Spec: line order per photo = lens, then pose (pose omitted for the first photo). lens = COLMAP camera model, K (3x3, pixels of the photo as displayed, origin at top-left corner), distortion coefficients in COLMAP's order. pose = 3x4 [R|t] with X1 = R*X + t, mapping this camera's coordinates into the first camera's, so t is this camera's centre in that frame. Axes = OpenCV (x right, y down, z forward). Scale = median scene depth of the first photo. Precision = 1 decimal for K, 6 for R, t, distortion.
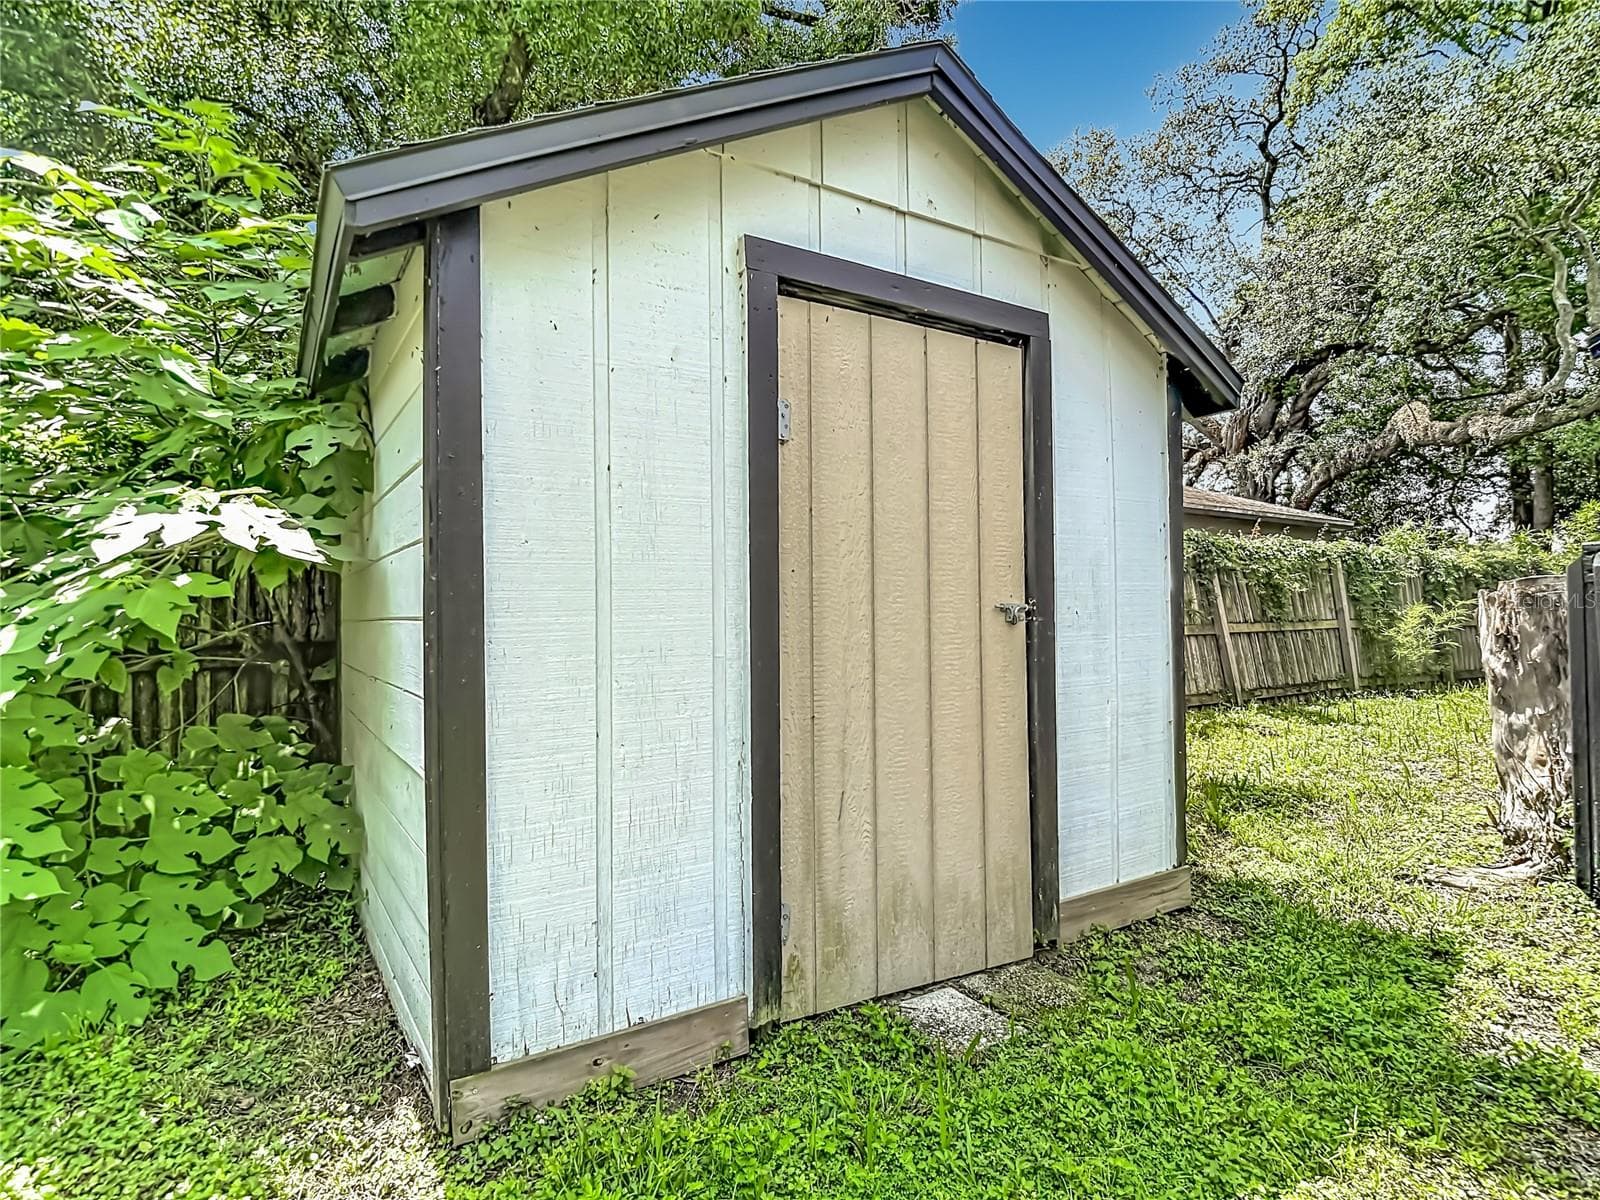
lens RADIAL K [[846.1, 0, 800.0], [0, 846.1, 600.0], [0, 0, 1]] dist [-0.012724, 0.000379]
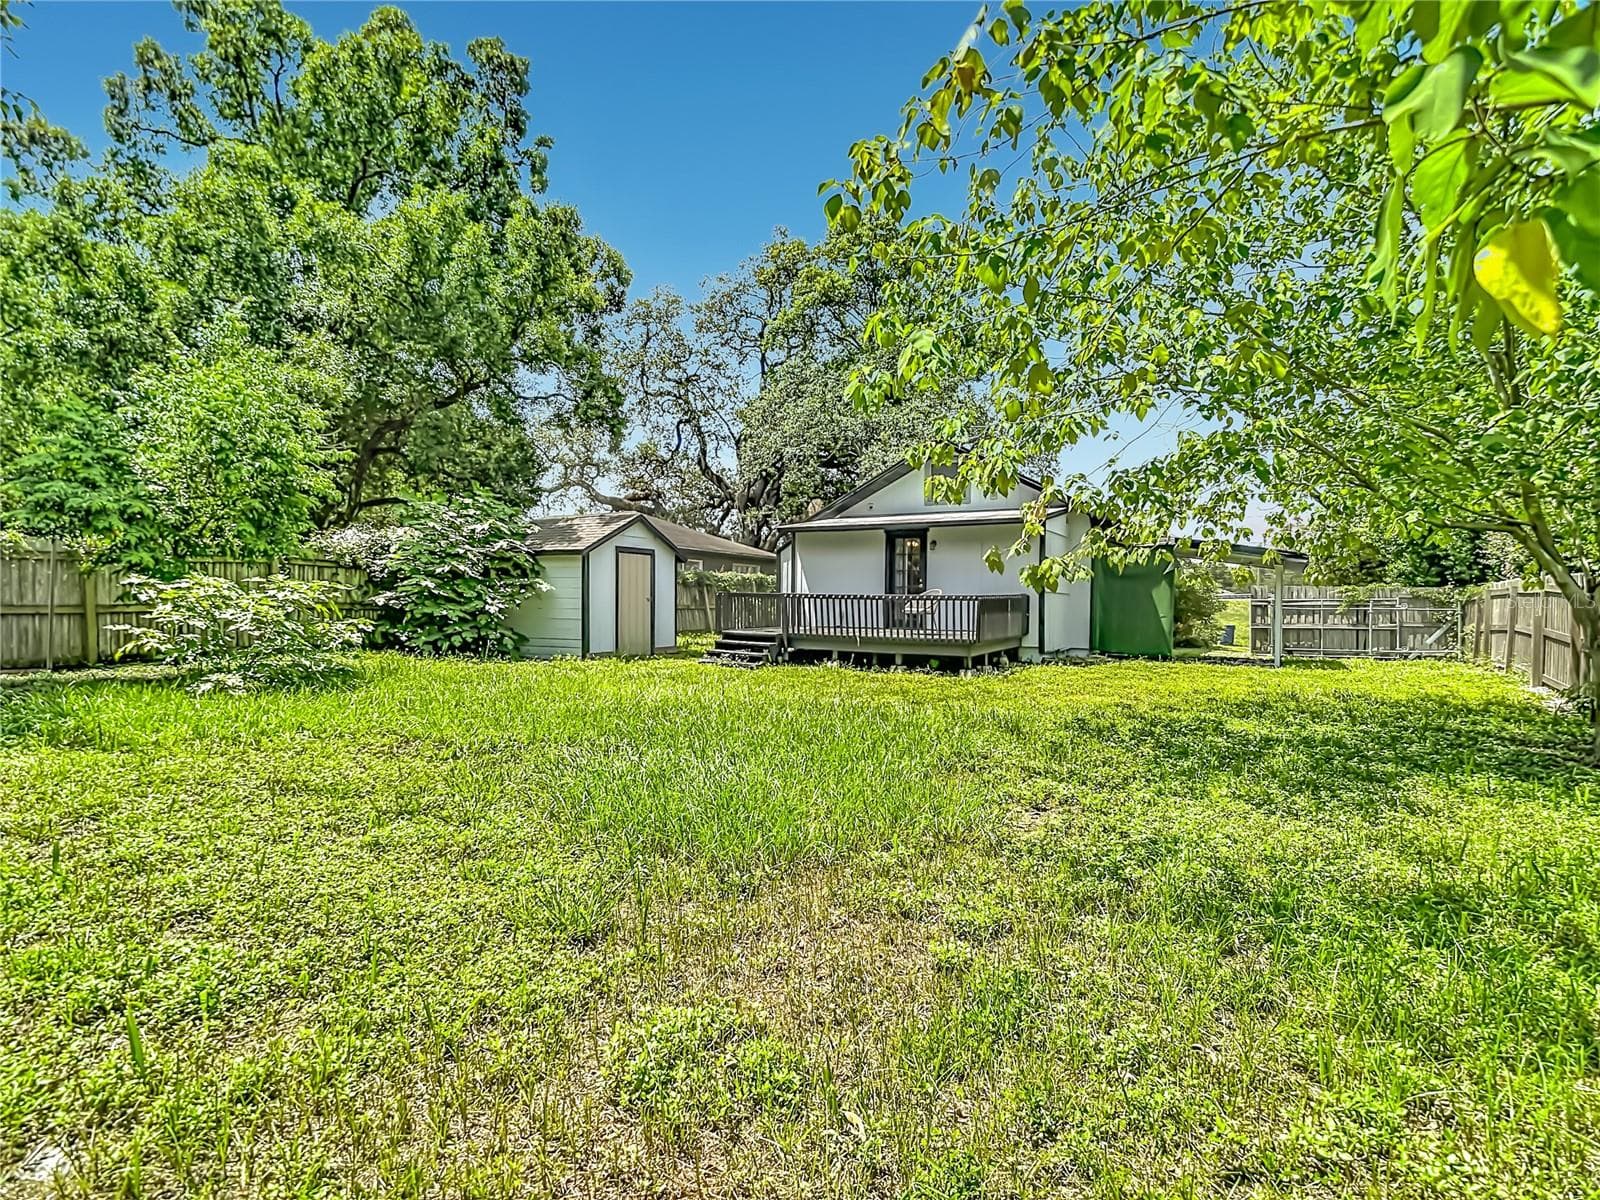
lens RADIAL K [[822.2, 0, 797.0], [0, 822.2, 634.6], [0, 0, 1]] dist [-0.040902, 0.000025]
pose [[0.880815, -0.012381, 0.473298, -1.331934], [-0.014297, 0.998507, 0.052727, -0.051221], [-0.473244, -0.053209, 0.879323, -3.905222]]
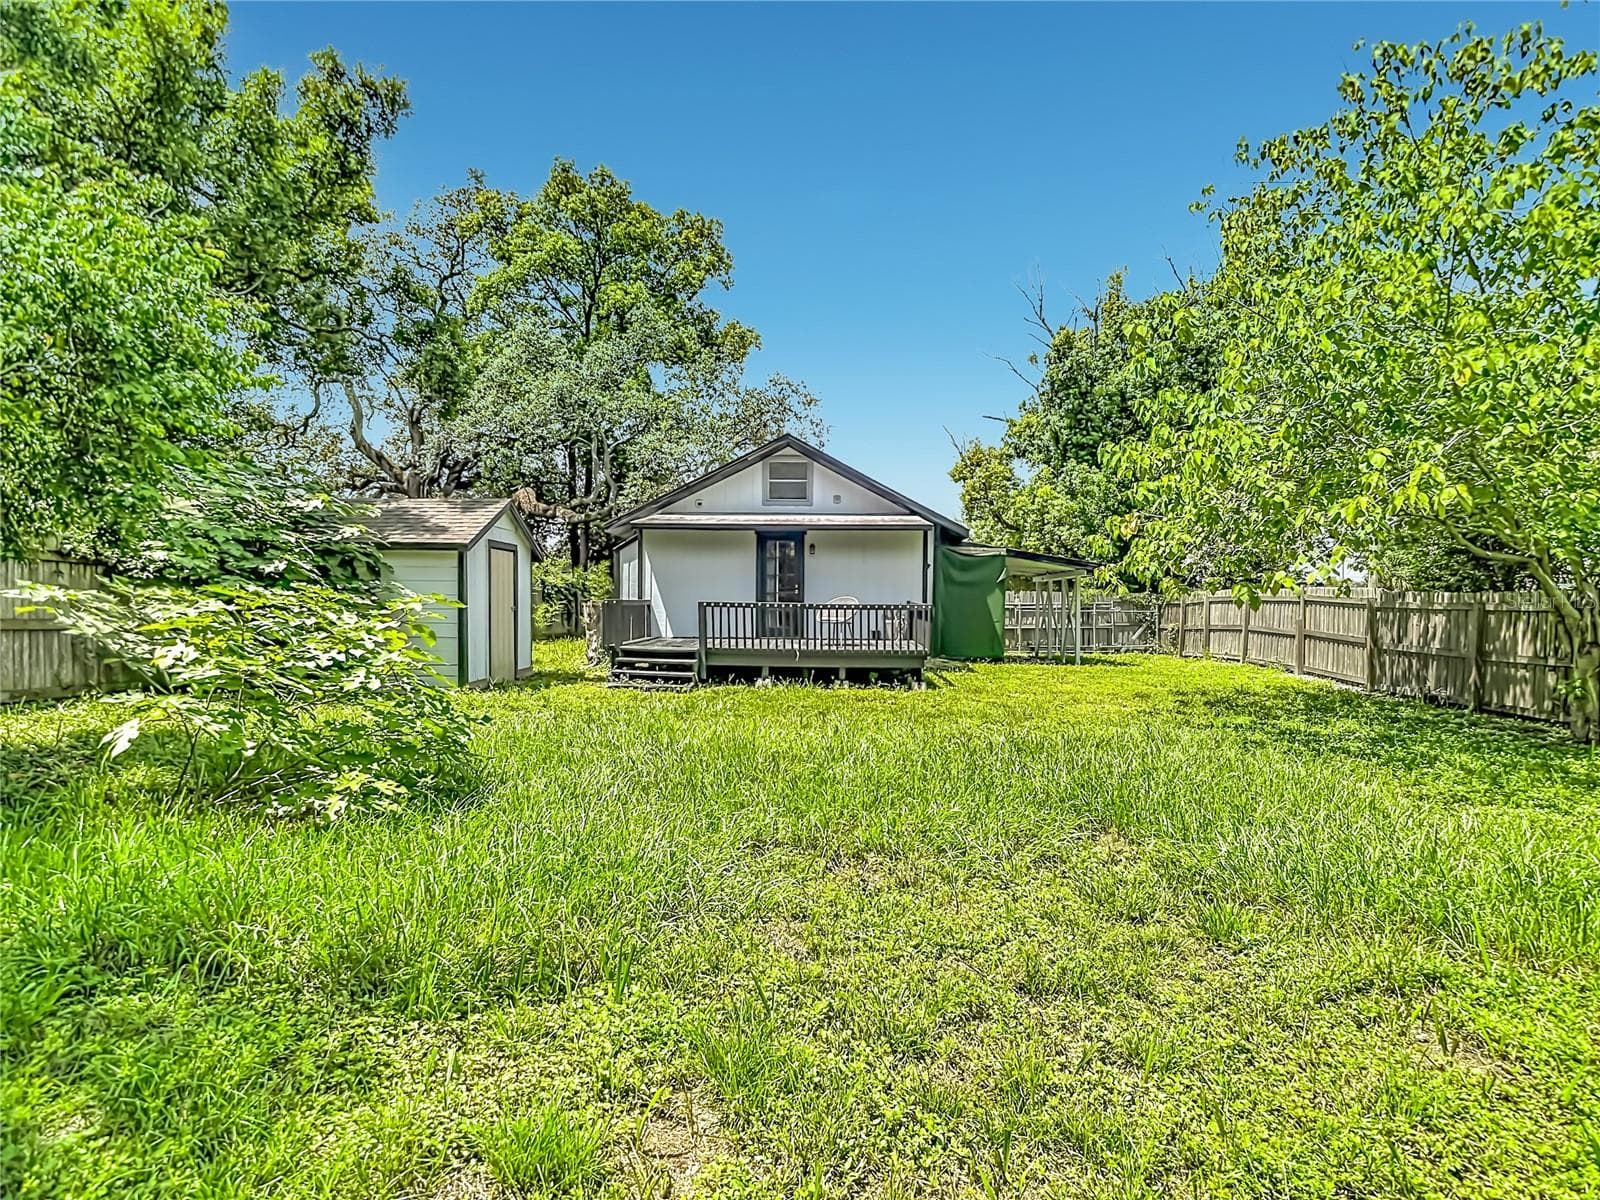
lens RADIAL K [[846.1, 0, 800.0], [0, 846.1, 600.0], [0, 0, 1]] dist [-0.012724, 0.000379]
pose [[0.546355, 0.006392, 0.837530, -2.355050], [-0.016913, 0.999851, 0.003402, -0.068072], [-0.837383, -0.016024, 0.546381, -2.436381]]
